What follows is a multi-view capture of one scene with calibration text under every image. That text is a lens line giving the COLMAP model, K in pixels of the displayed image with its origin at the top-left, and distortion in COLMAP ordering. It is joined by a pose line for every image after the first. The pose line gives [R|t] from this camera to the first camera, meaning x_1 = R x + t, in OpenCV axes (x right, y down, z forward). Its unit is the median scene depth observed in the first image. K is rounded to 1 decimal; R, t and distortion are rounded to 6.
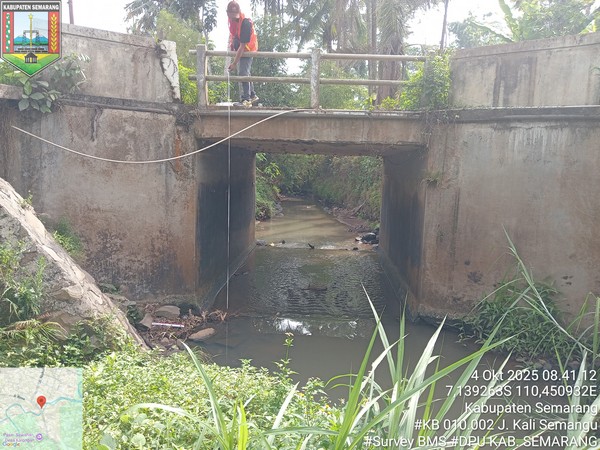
lens RADIAL K [[437.2, 0, 300.0], [0, 437.2, 225.0], [0, 0, 1]] dist [-0.041201, -0.002592]
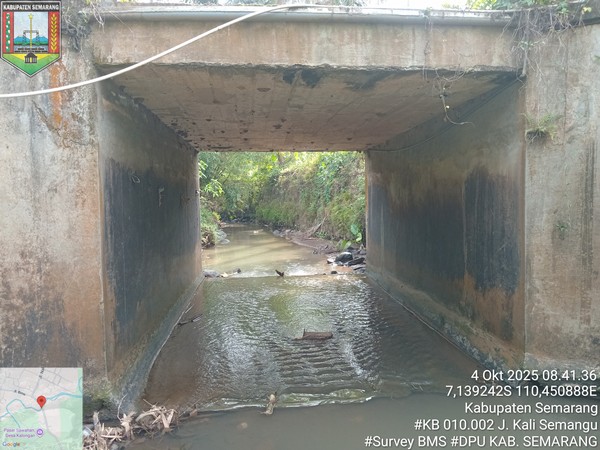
lens RADIAL K [[437.2, 0, 300.0], [0, 437.2, 225.0], [0, 0, 1]] dist [-0.041201, -0.002592]
pose [[0.987606, -0.055679, 0.146744, -0.089012], [0.065595, 0.995816, -0.063617, 0.032563], [-0.142588, 0.072454, 0.987127, 0.490038]]
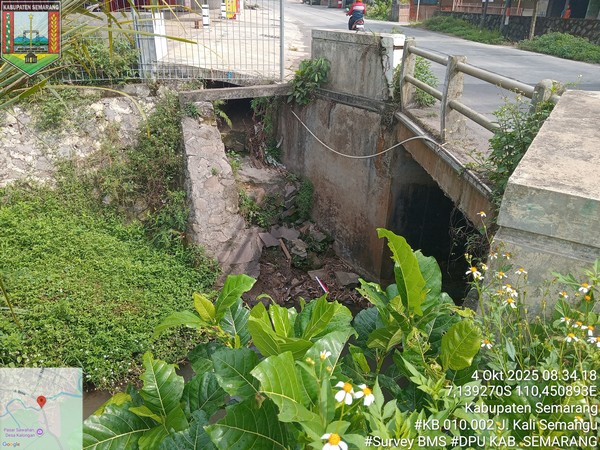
lens RADIAL K [[437.2, 0, 300.0], [0, 437.2, 225.0], [0, 0, 1]] dist [-0.041201, -0.002592]
pose [[0.145840, 0.412545, -0.899187, 0.682769], [-0.142226, 0.908206, 0.393616, -0.380991], [0.979031, 0.070483, 0.191127, 0.623724]]
